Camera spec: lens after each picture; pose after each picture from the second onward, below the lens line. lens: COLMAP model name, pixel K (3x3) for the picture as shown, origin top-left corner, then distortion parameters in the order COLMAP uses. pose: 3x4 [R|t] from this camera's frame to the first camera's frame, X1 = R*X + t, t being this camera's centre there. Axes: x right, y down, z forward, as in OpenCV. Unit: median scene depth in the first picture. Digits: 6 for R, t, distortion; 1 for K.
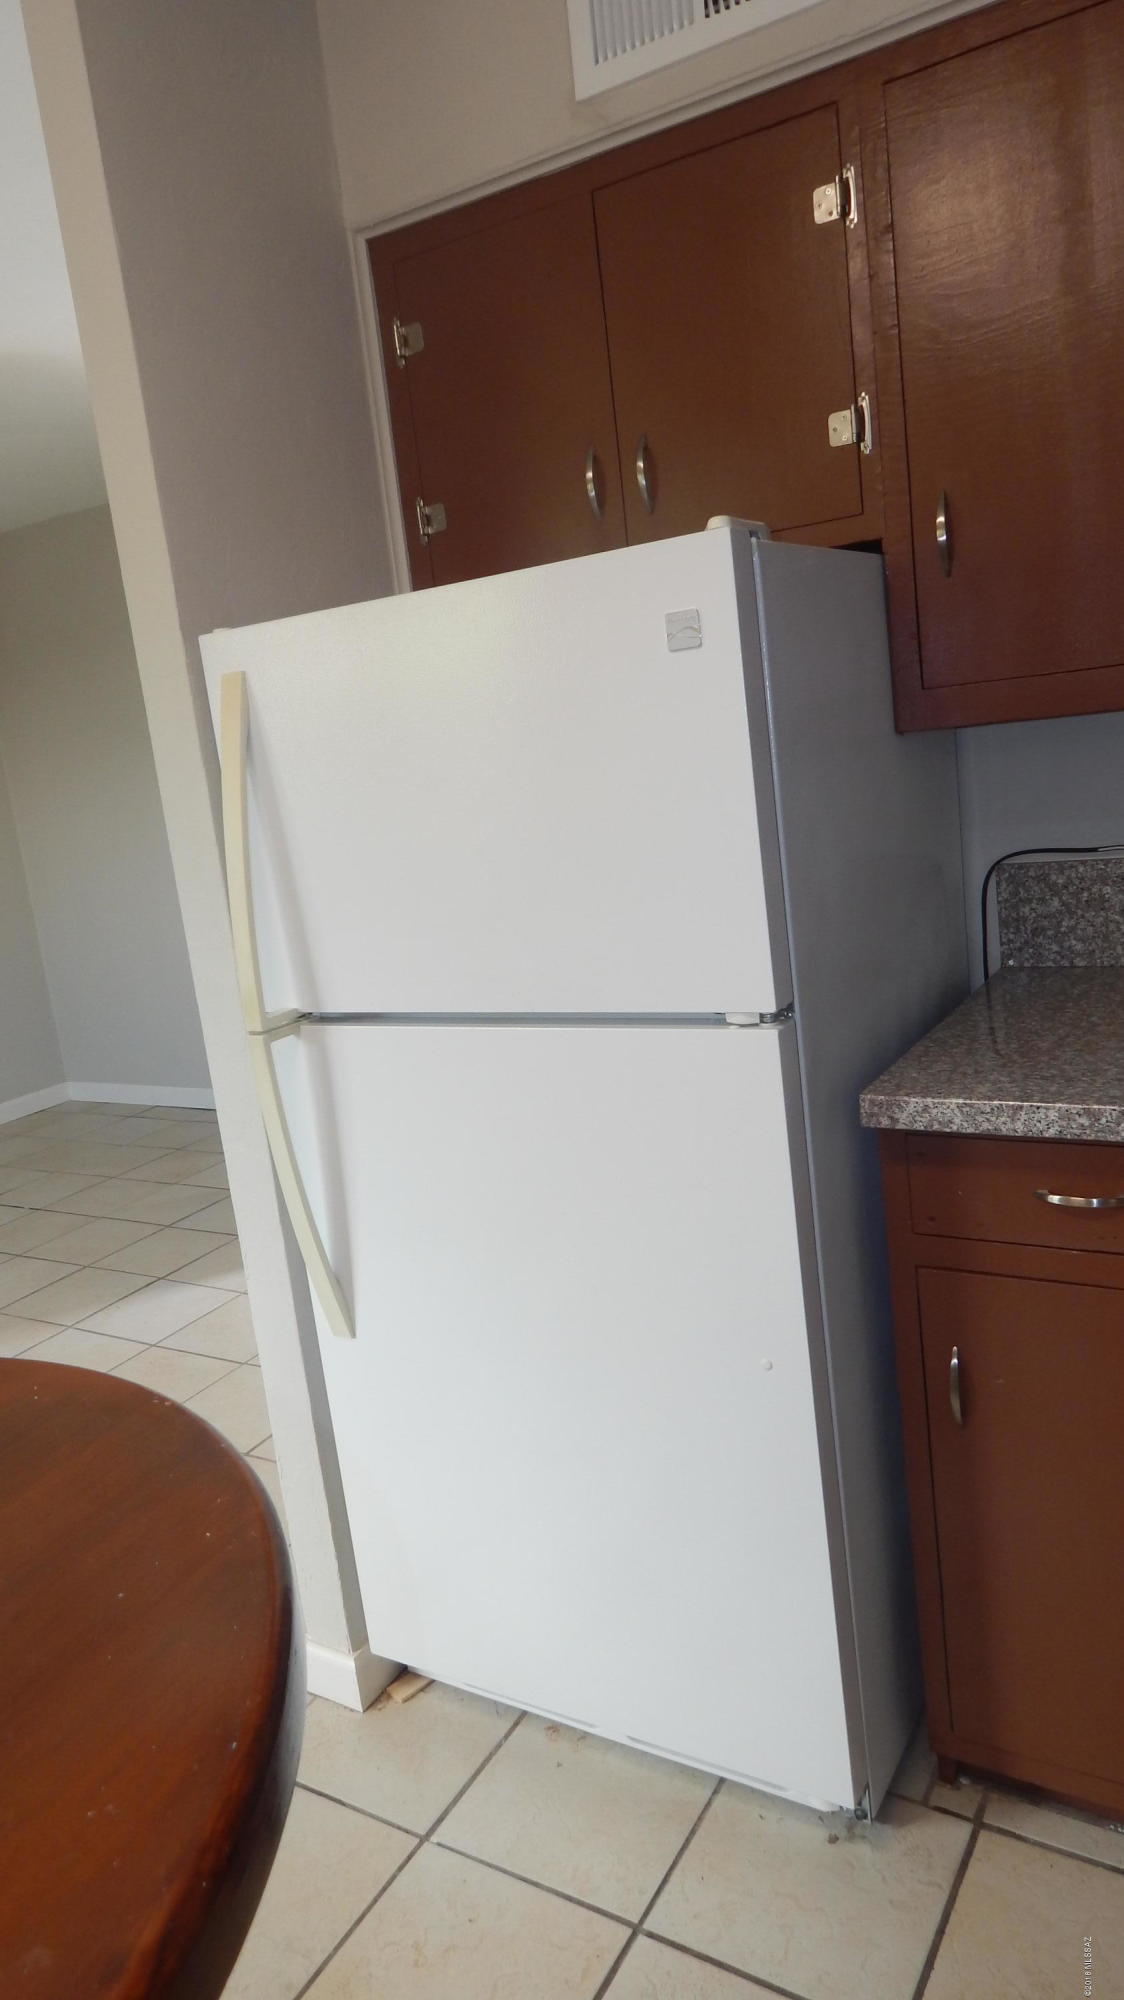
lens RADIAL K [[1354.9, 0, 562.0], [0, 1354.9, 1000.0], [0, 0, 1]] dist [0.036489, -0.017043]
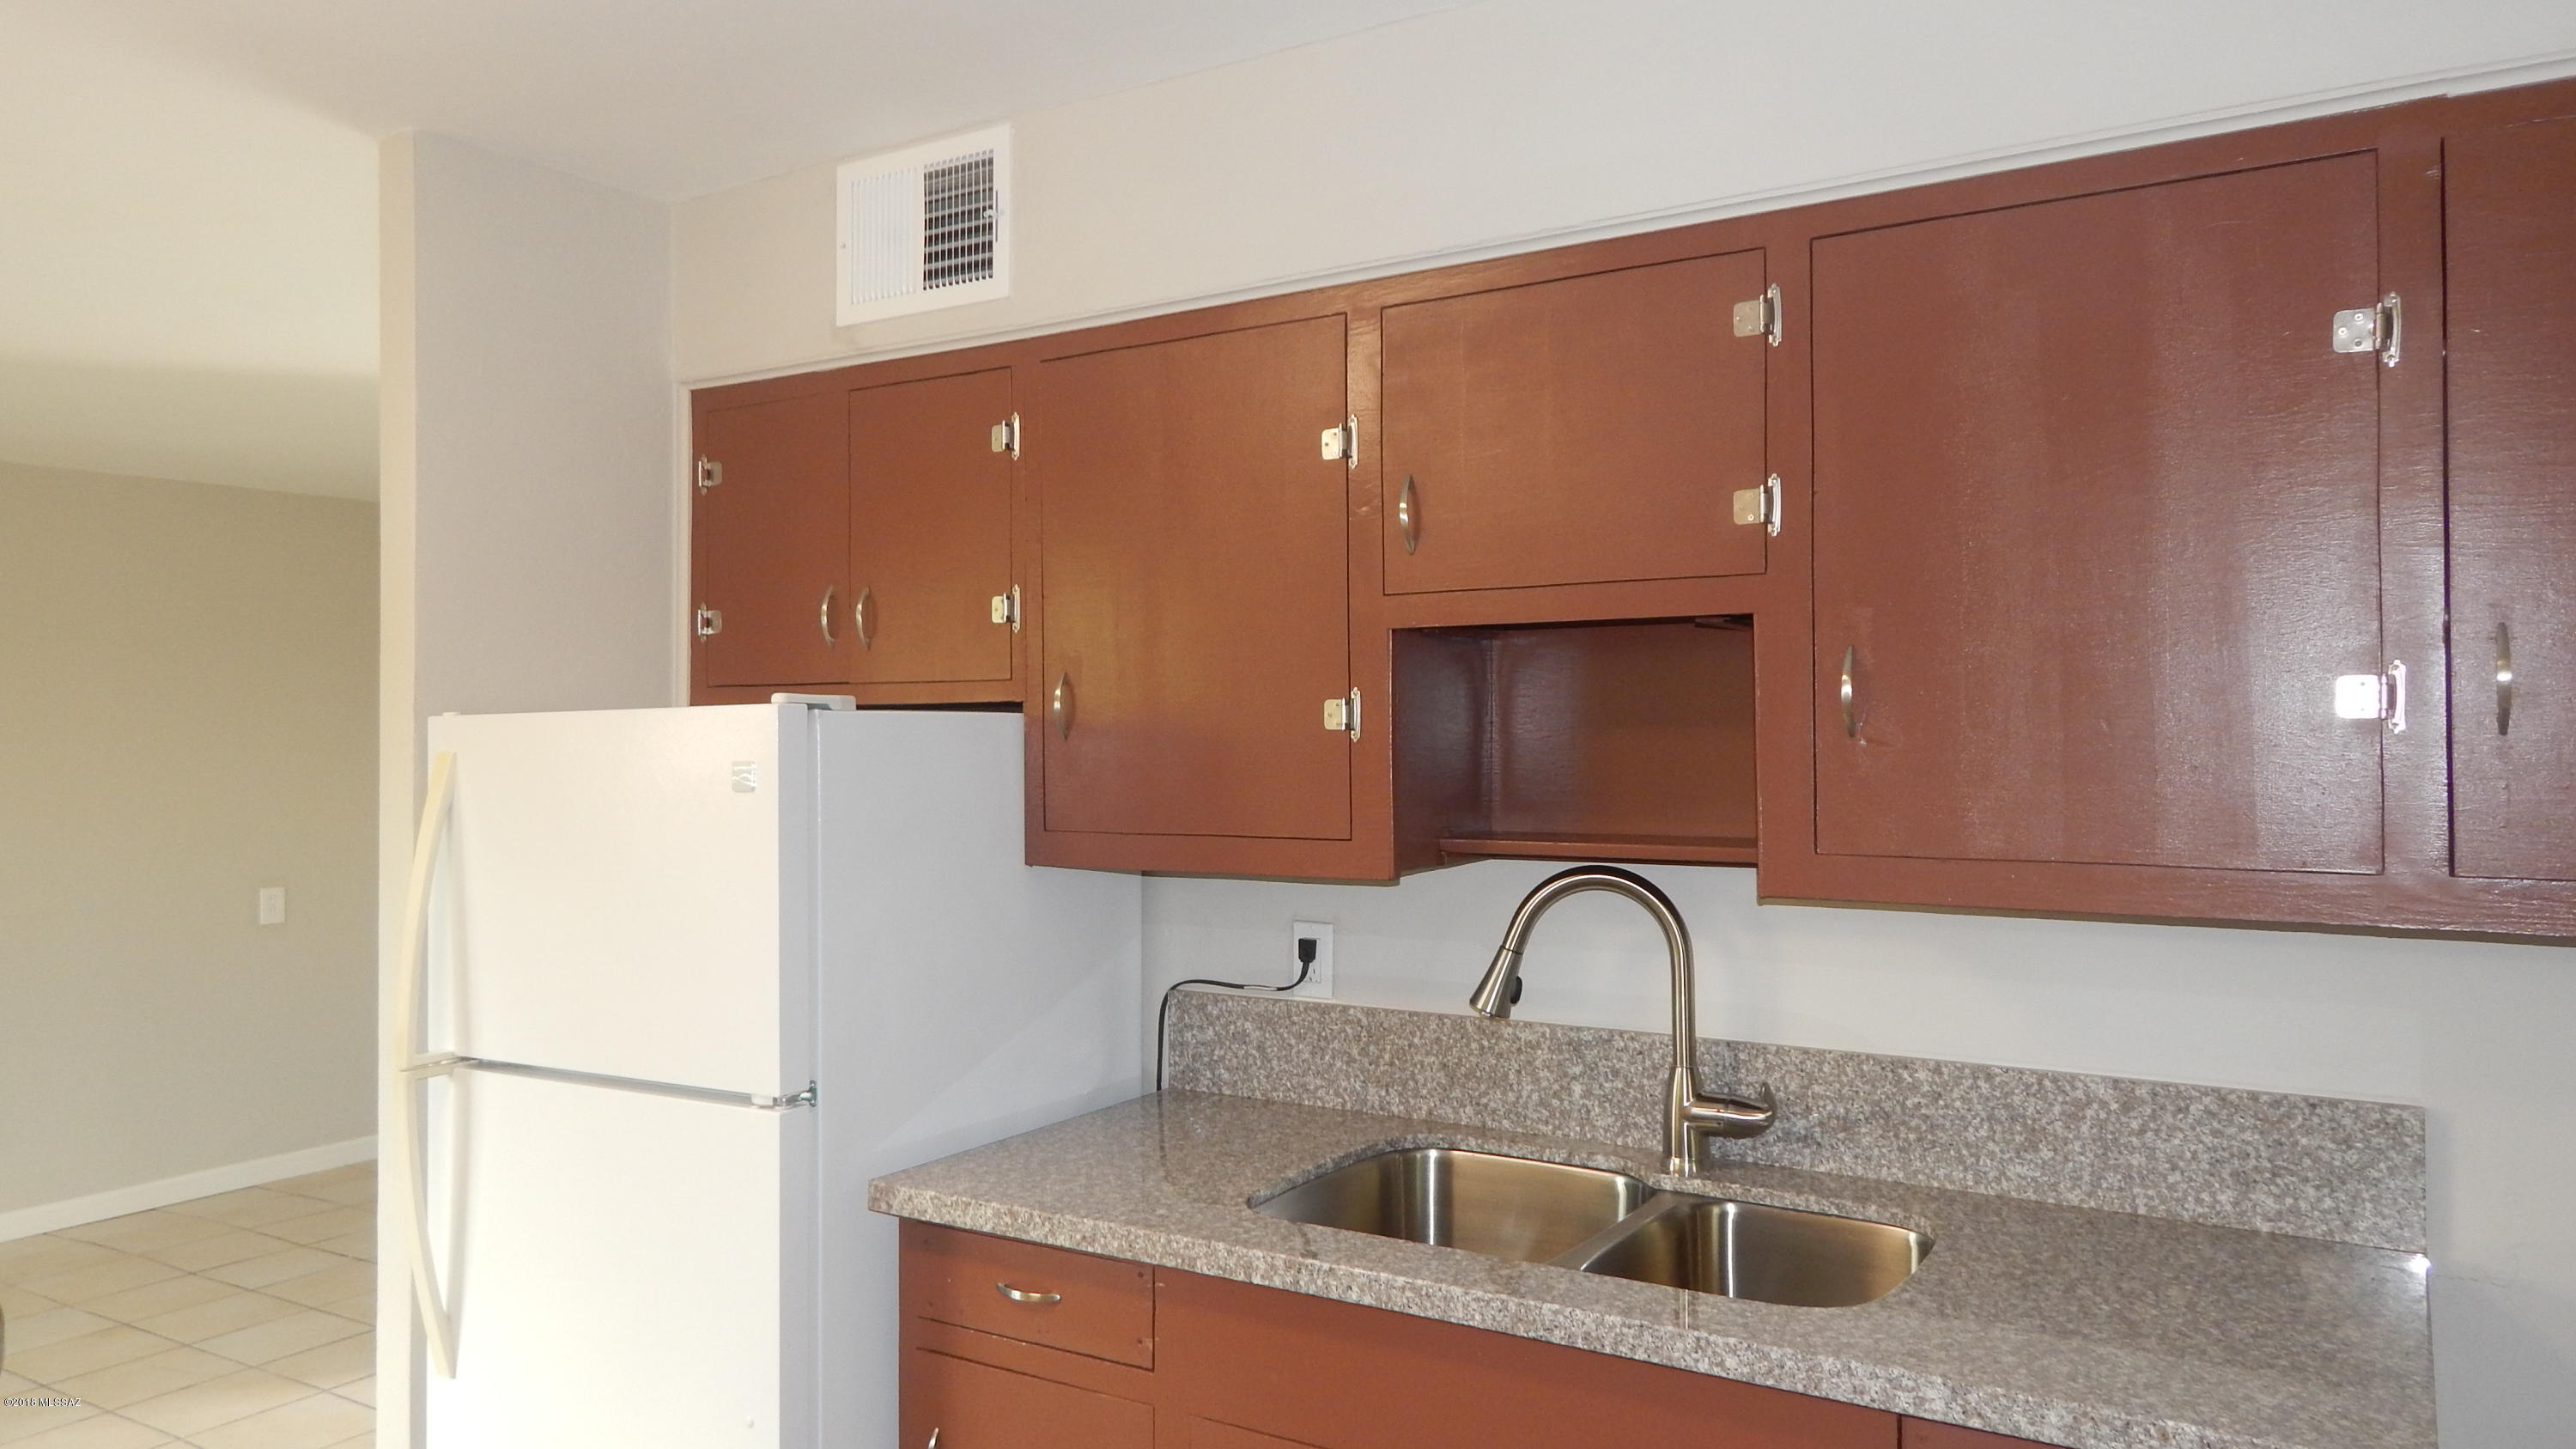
lens RADIAL K [[1751.1, 0, 1288.0], [0, 1751.1, 724.5], [0, 0, 1]] dist [0.044234, -0.005536]
pose [[0.993491, 0.112341, -0.018832, 0.468425], [-0.113813, 0.972266, -0.204317, -0.034813], [-0.004644, 0.205131, 0.978724, -0.454232]]
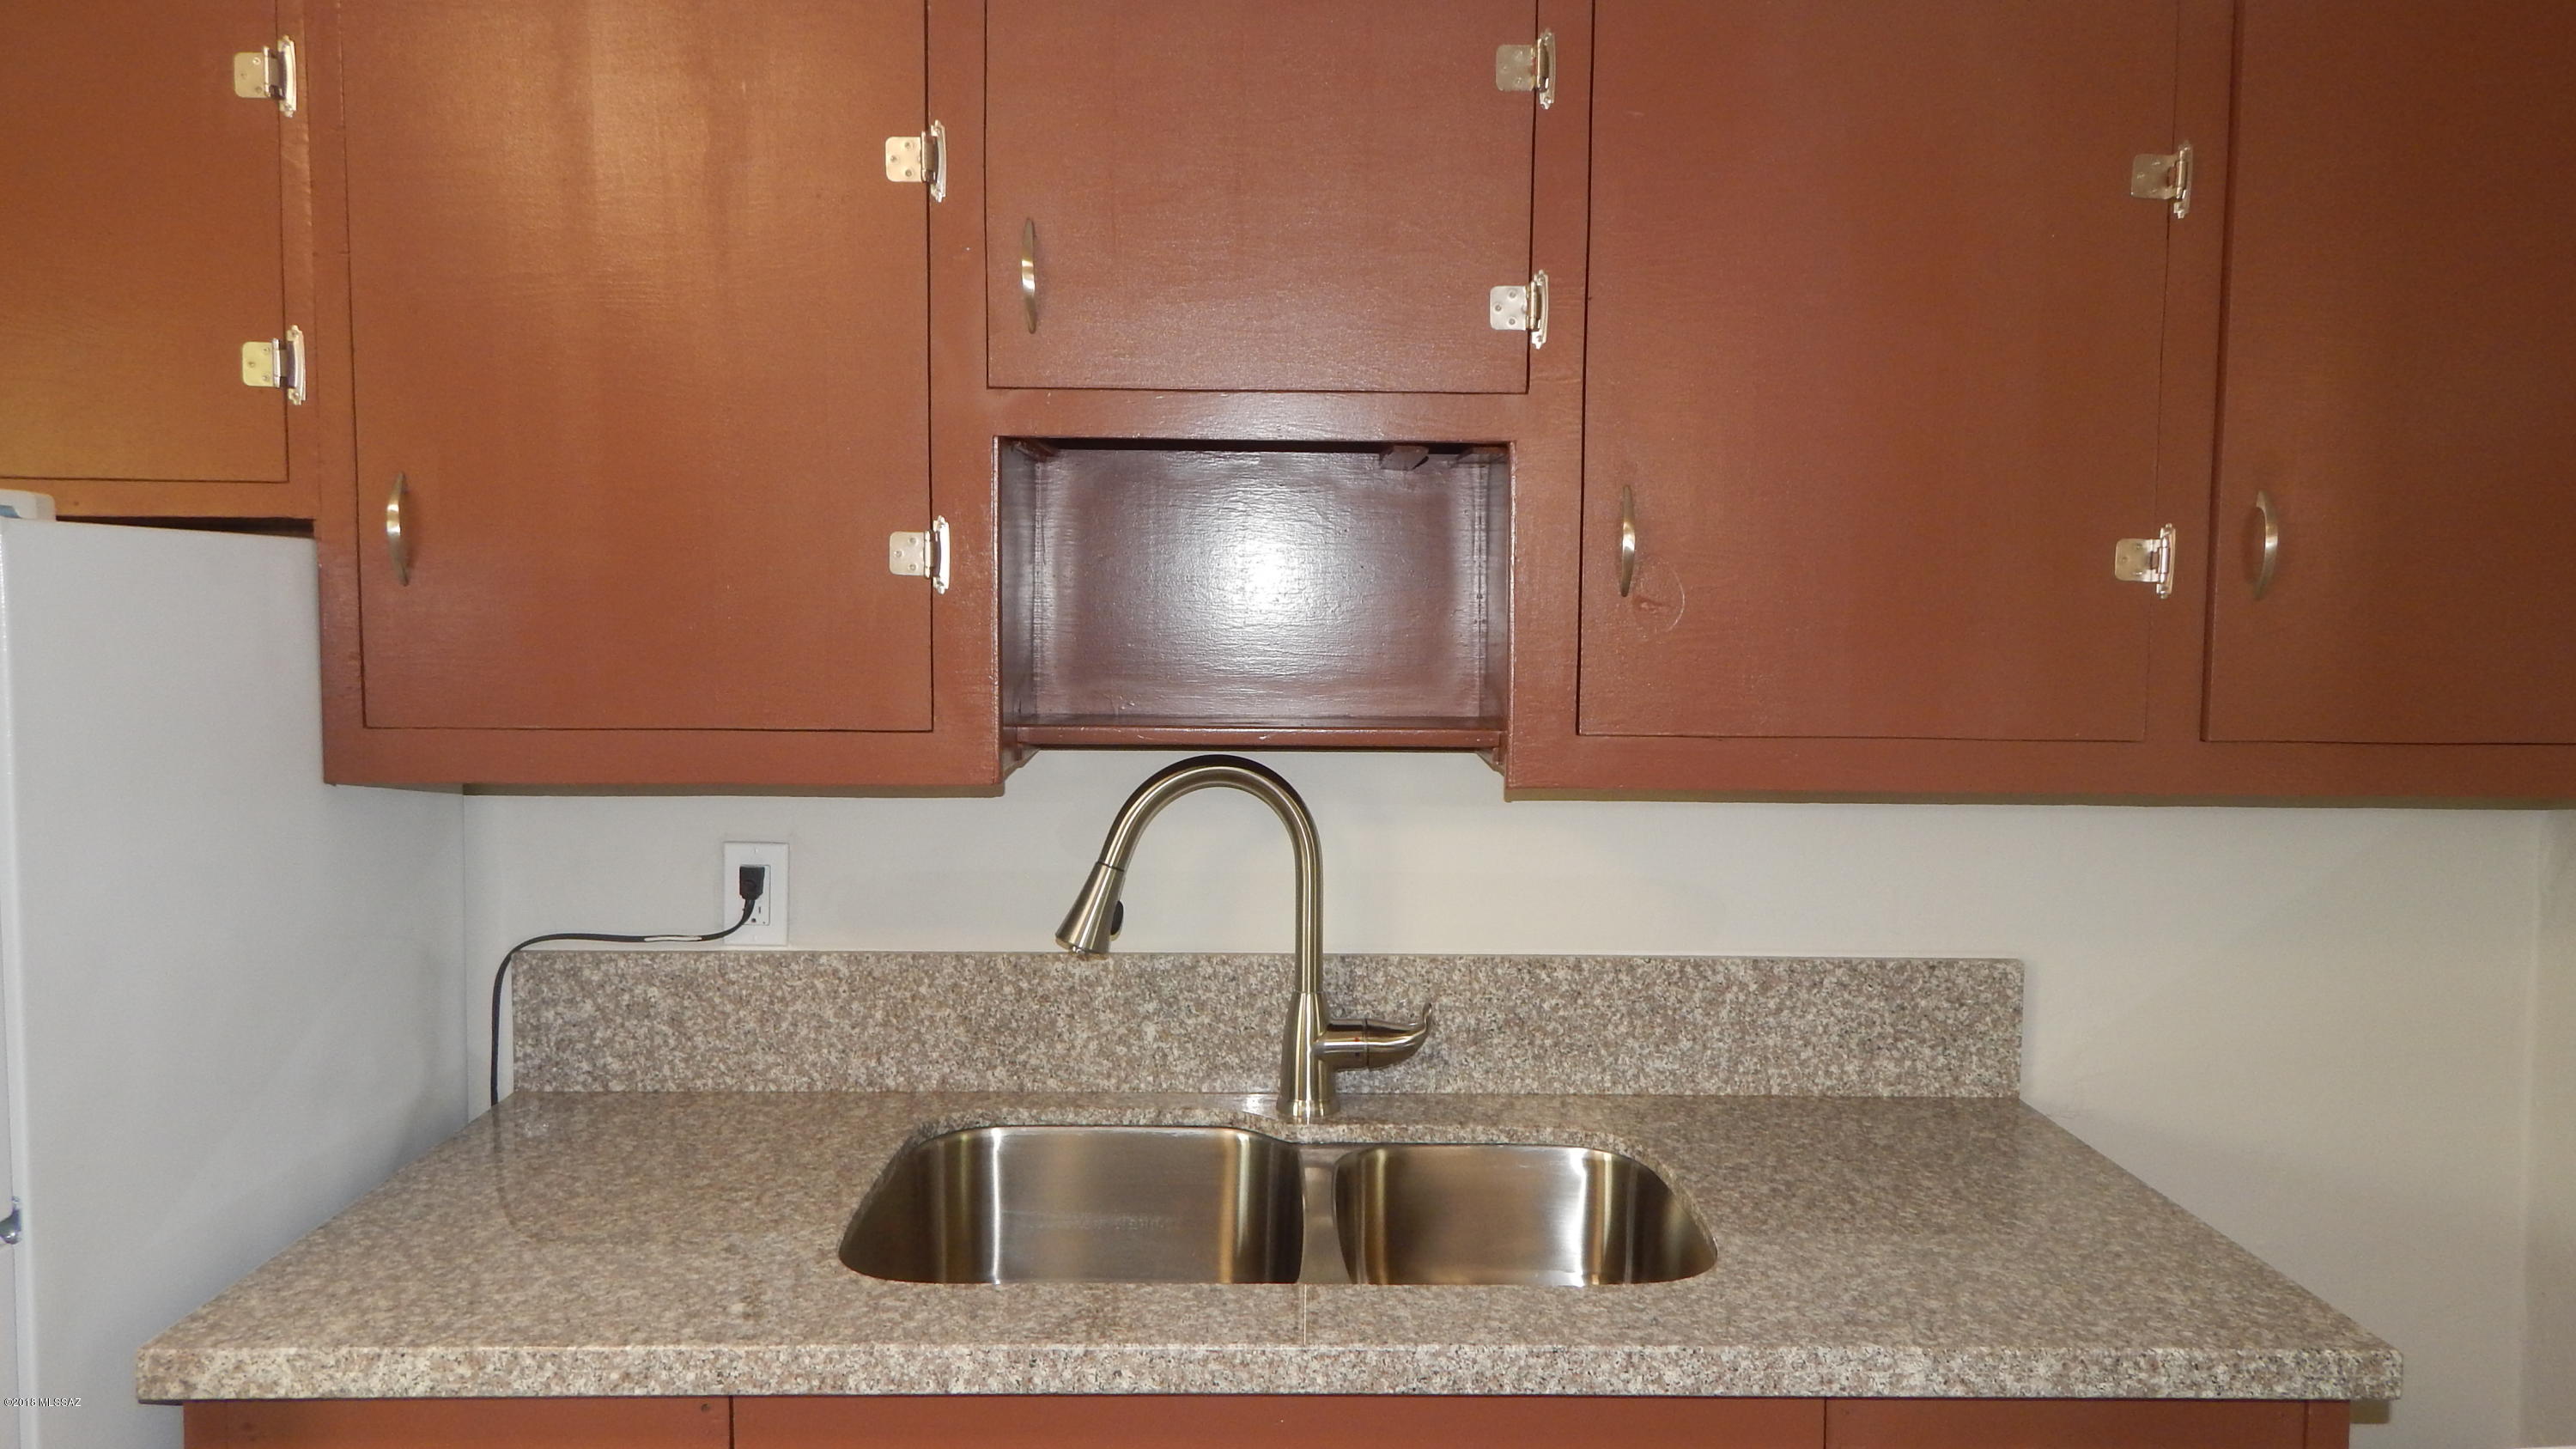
lens RADIAL K [[1745.3, 0, 1288.0], [0, 1745.3, 724.5], [0, 0, 1]] dist [0.036489, -0.017043]
pose [[0.839706, 0.087596, 0.535931, 0.169473], [0.000686, 0.986733, -0.162353, -0.074642], [-0.543042, 0.136696, 0.828505, -0.043839]]
